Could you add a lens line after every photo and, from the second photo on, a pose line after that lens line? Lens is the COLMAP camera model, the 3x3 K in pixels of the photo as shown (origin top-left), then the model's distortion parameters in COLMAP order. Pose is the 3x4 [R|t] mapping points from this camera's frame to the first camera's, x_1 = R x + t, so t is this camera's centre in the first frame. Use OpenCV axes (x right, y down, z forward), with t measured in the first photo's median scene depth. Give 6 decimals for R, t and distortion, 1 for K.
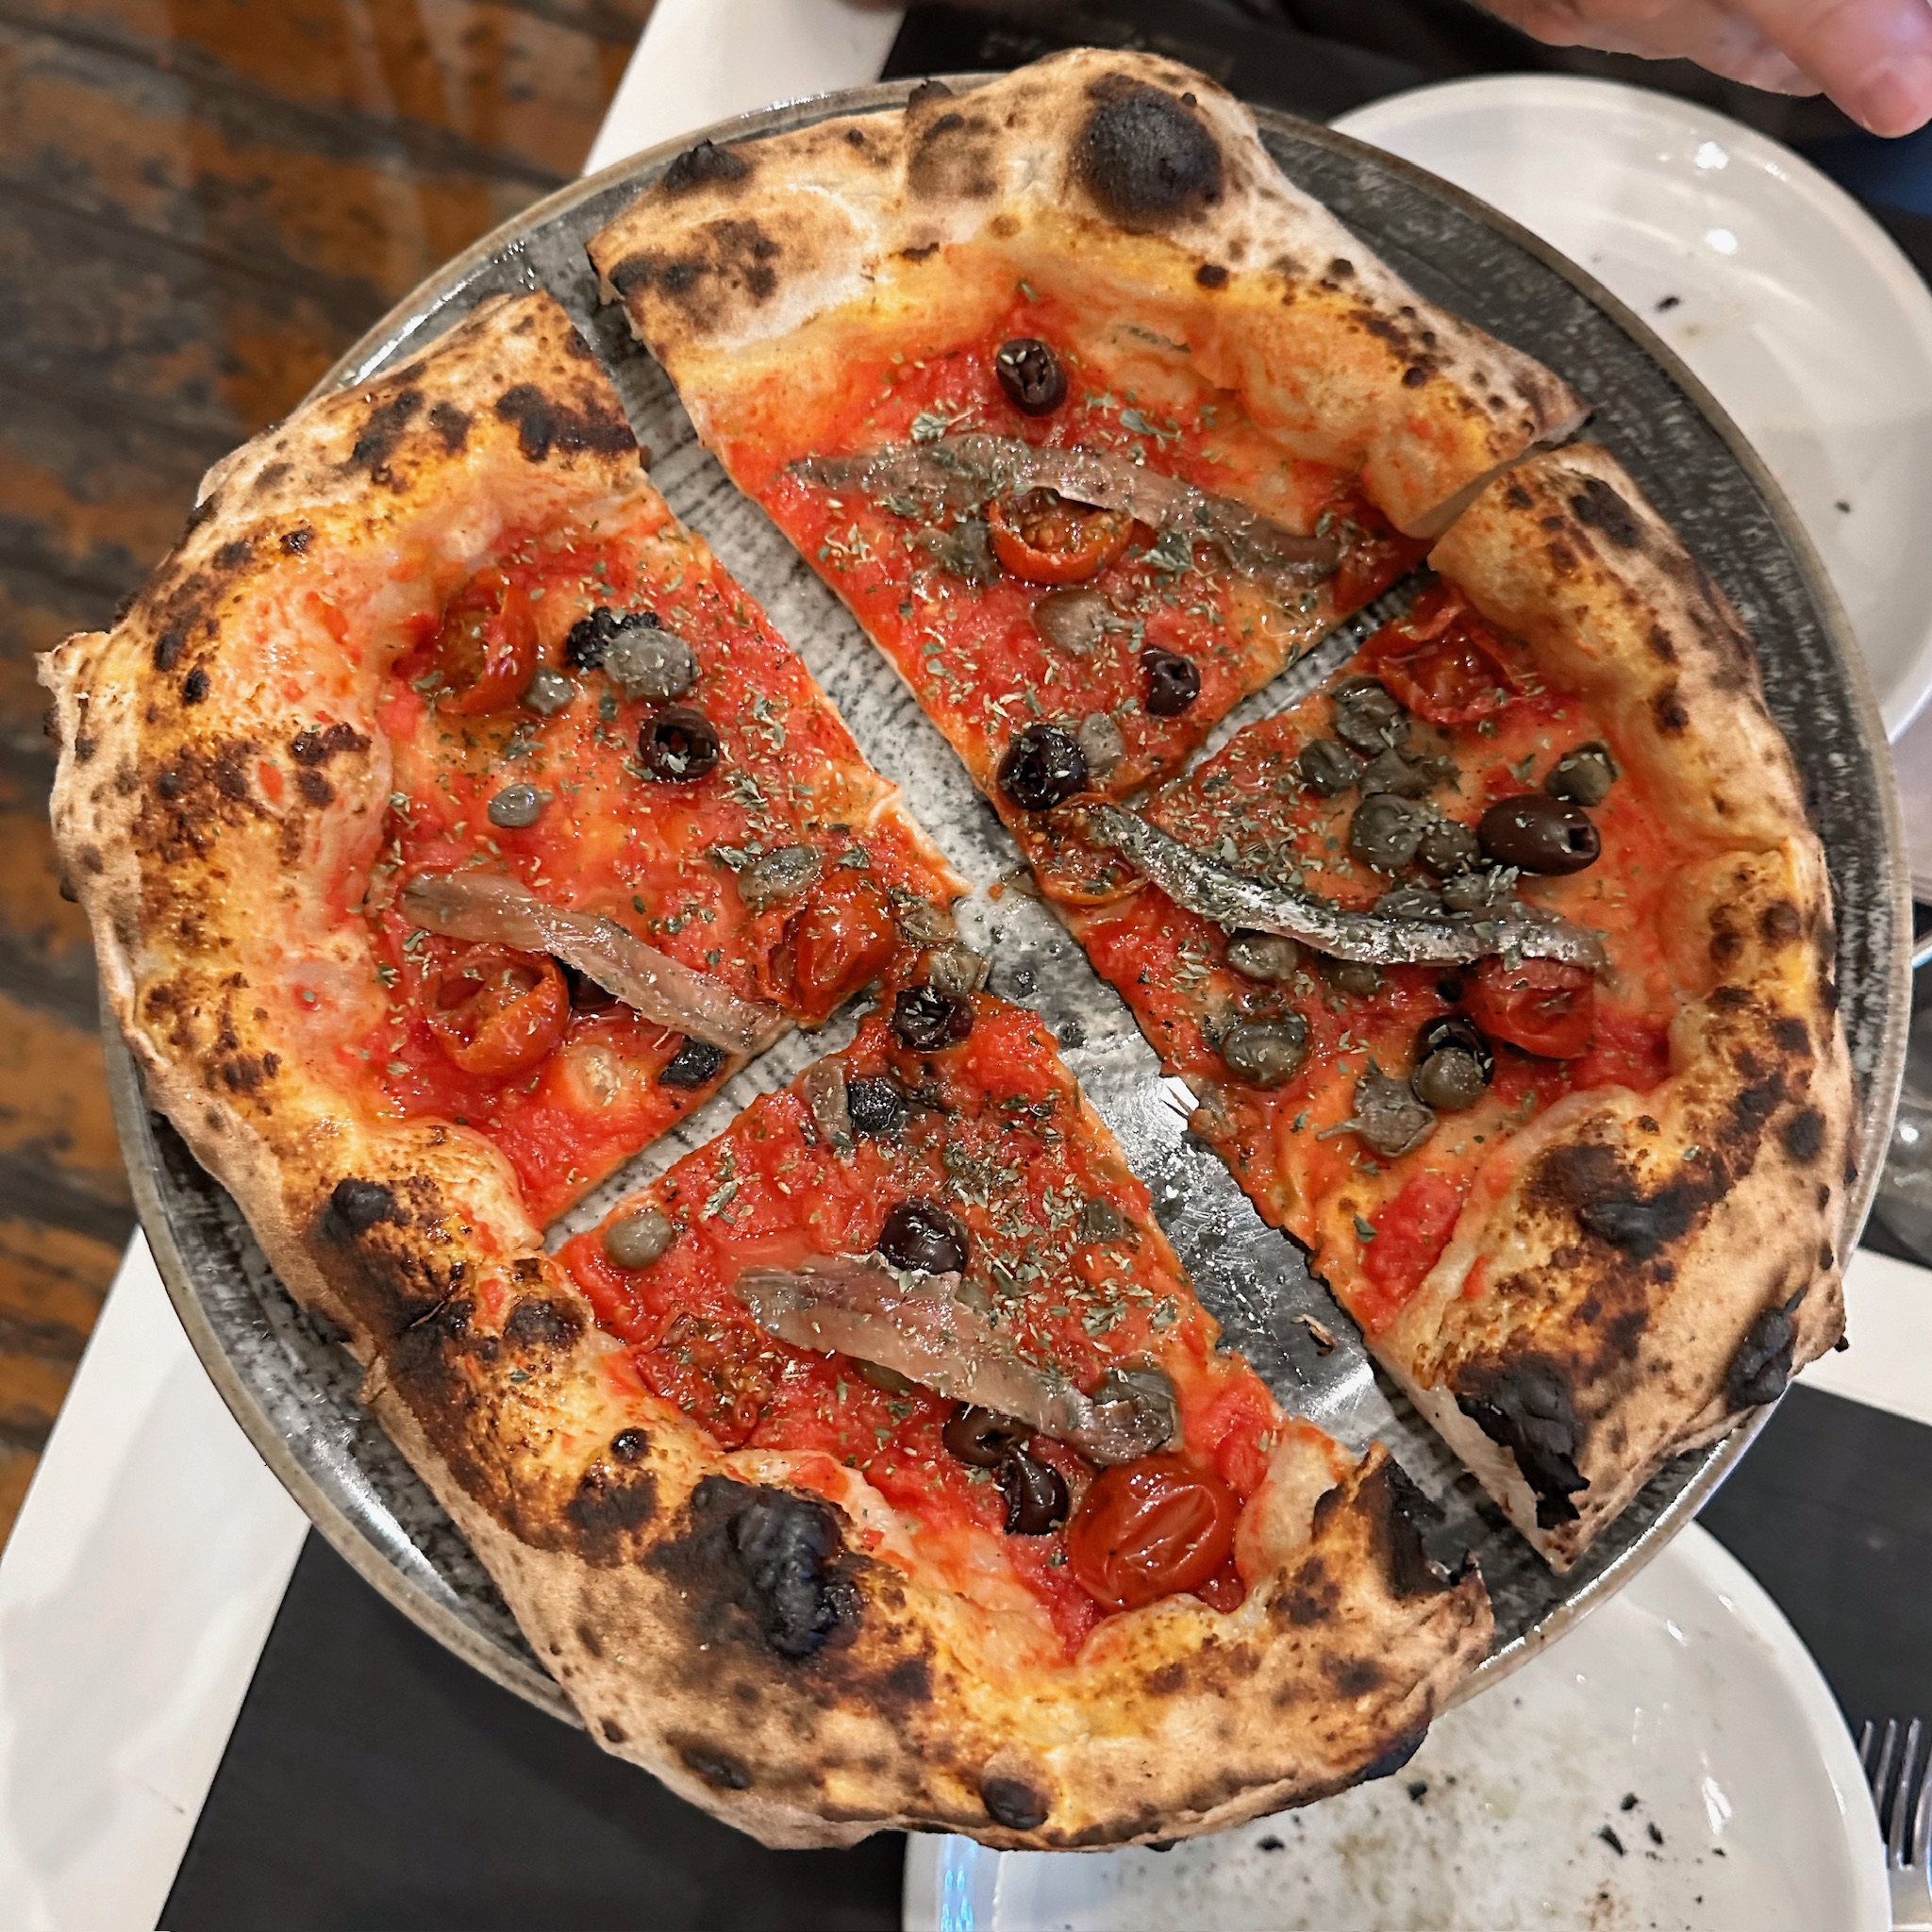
lens RADIAL K [[1827.8, 0, 955.7], [0, 1827.8, 1001.2], [0, 0, 1]] dist [0.216605, -0.609389]
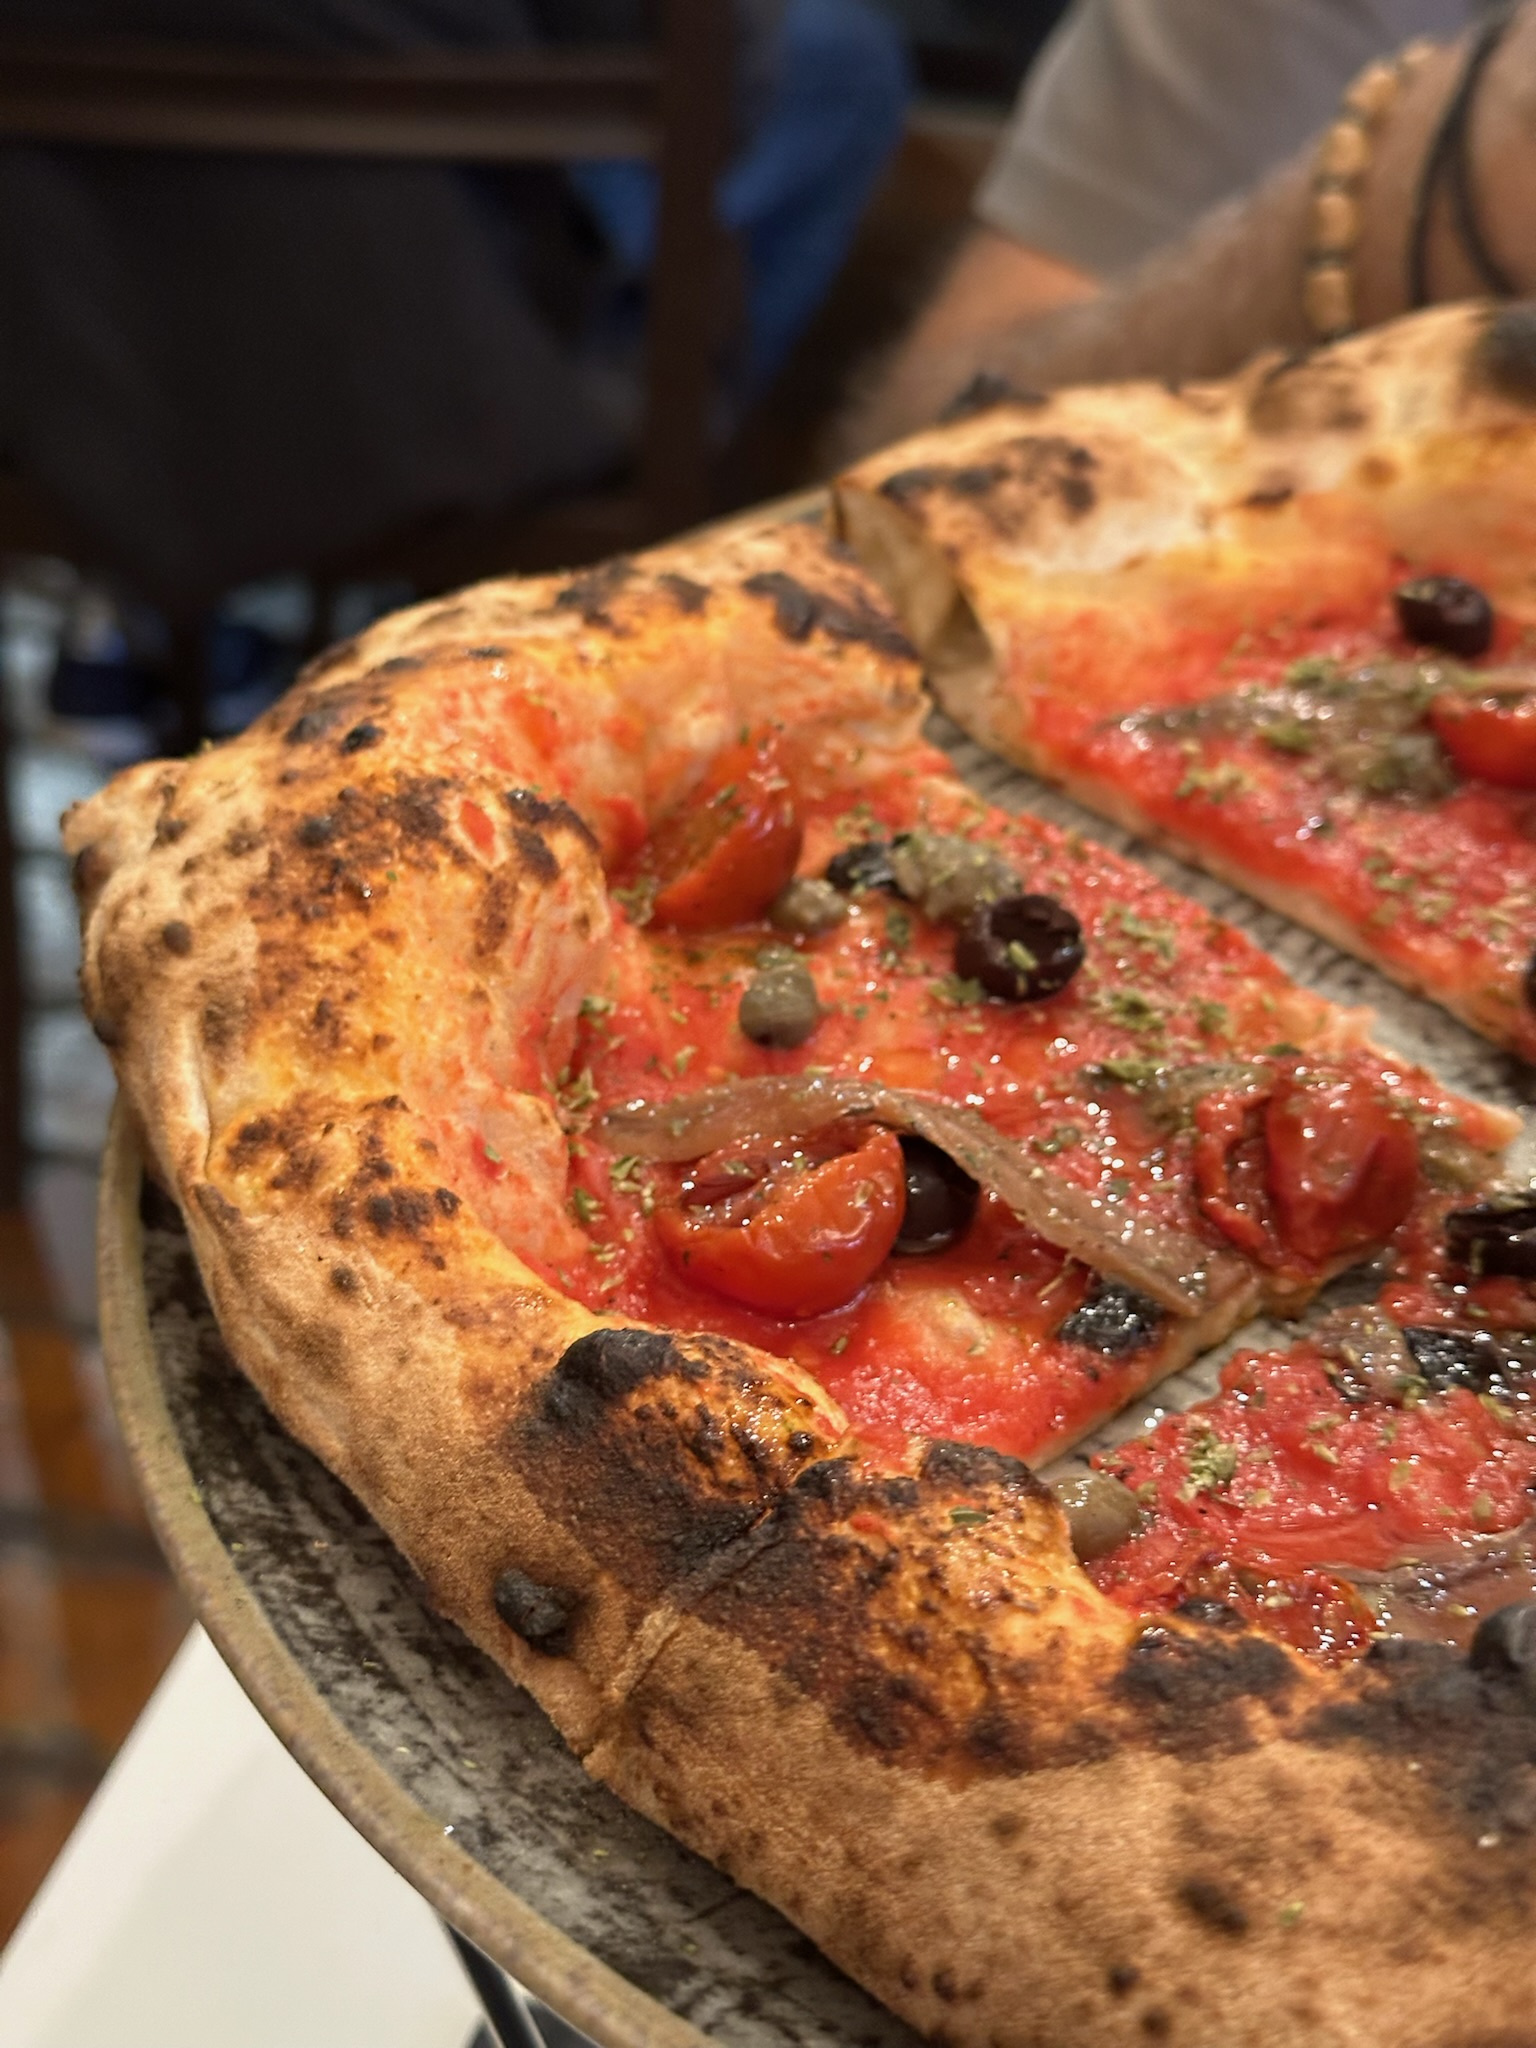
lens RADIAL K [[2878.0, 0, 768.0], [0, 2878.0, 1024.0], [0, 0, 1]] dist [0.156937, -0.133277]
pose [[0.999448, -0.018226, 0.027777, -0.291802], [0.031888, 0.760884, -0.648104, 0.581093], [-0.009323, 0.648632, 0.761045, 0.275687]]
